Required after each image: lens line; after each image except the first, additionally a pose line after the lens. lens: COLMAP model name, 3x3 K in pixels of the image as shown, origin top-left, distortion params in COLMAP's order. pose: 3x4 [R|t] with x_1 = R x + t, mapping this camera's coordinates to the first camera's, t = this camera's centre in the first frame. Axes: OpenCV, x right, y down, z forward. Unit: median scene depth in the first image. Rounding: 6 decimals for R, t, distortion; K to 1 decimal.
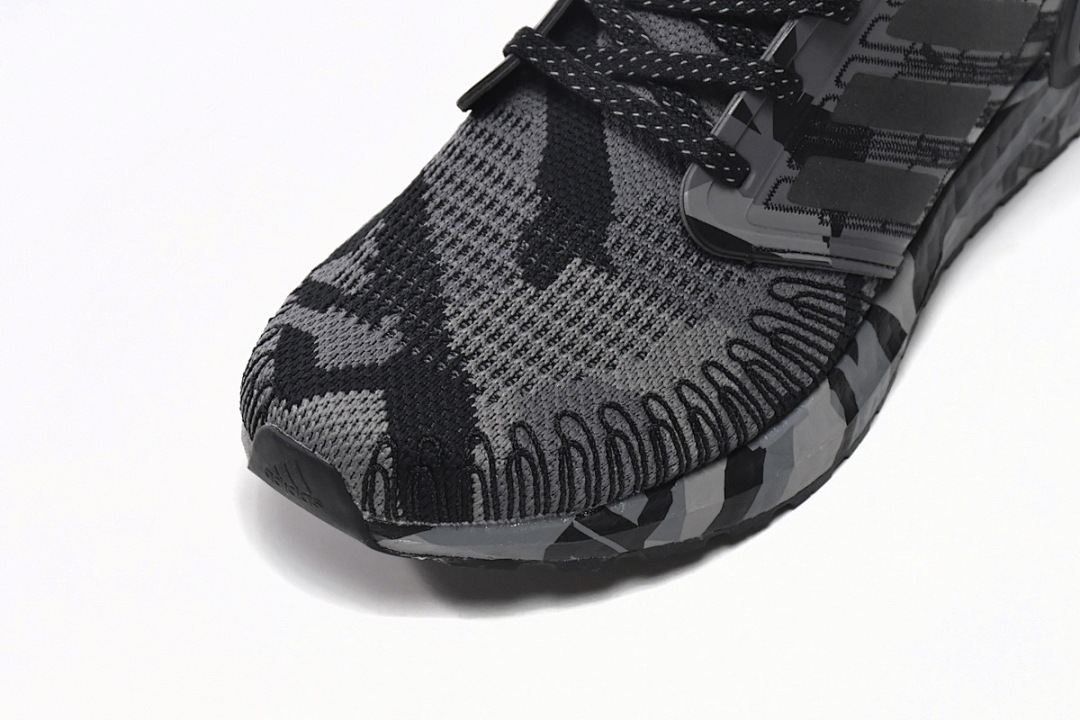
lens RADIAL K [[3320.5, 0, 540.4], [0, 3320.5, 420.1], [0, 0, 1]] dist [-0.098478, 1.189122]
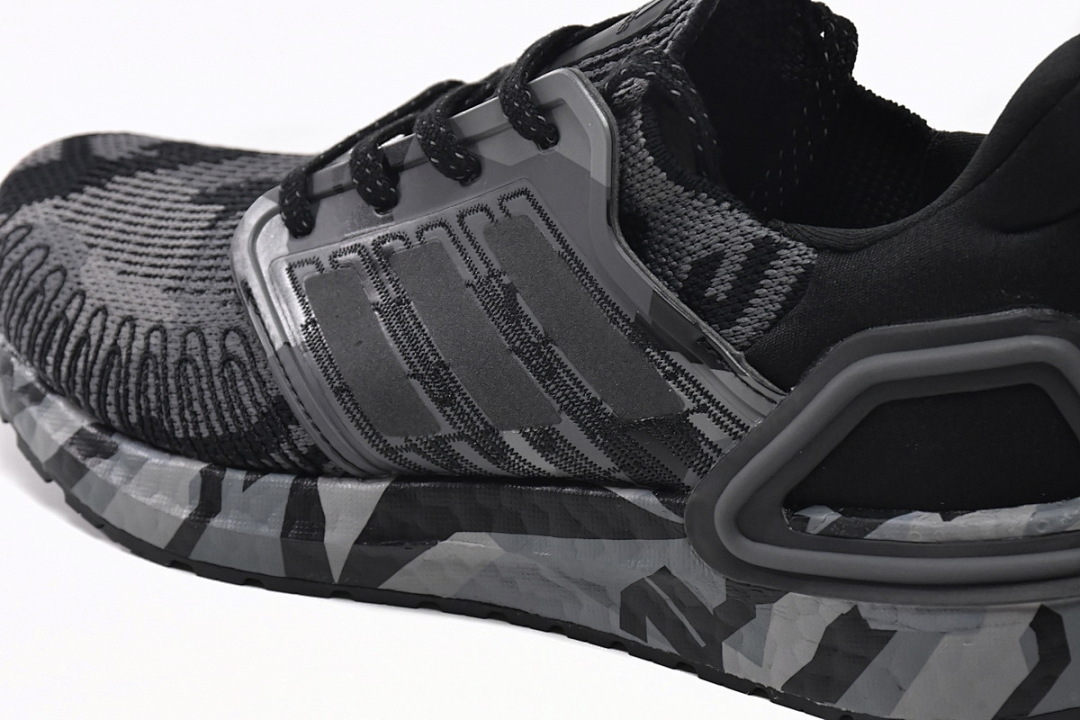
lens RADIAL K [[3320.5, 0, 540.4], [0, 3320.5, 420.1], [0, 0, 1]] dist [-0.098478, 1.189122]
pose [[0.063563, 0.423445, -0.903689, 0.919938], [-0.705255, 0.659741, 0.259532, -0.324144], [0.706099, 0.620835, 0.340572, 0.763966]]
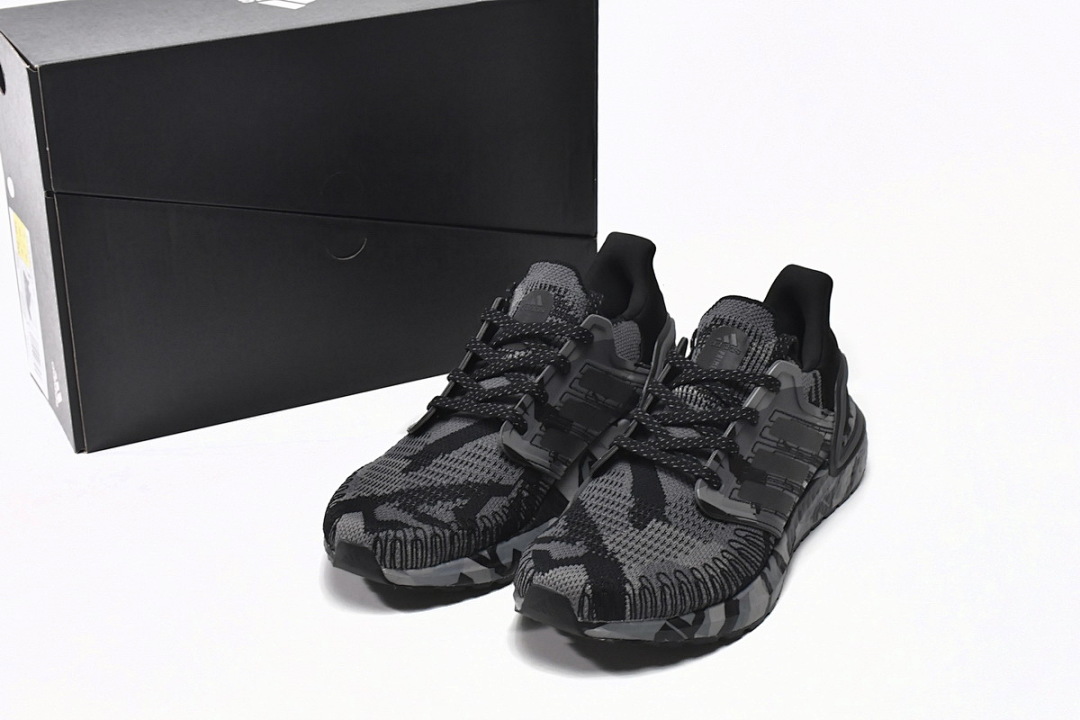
lens RADIAL K [[1941.4, 0, 540.0], [0, 1941.4, 360.0], [0, 0, 1]] dist [-0.040467, -0.065735]
pose [[0.993789, -0.026423, 0.108100, -0.211897], [0.064137, 0.929831, -0.362353, 0.334499], [-0.090940, 0.367036, 0.925751, -0.297328]]
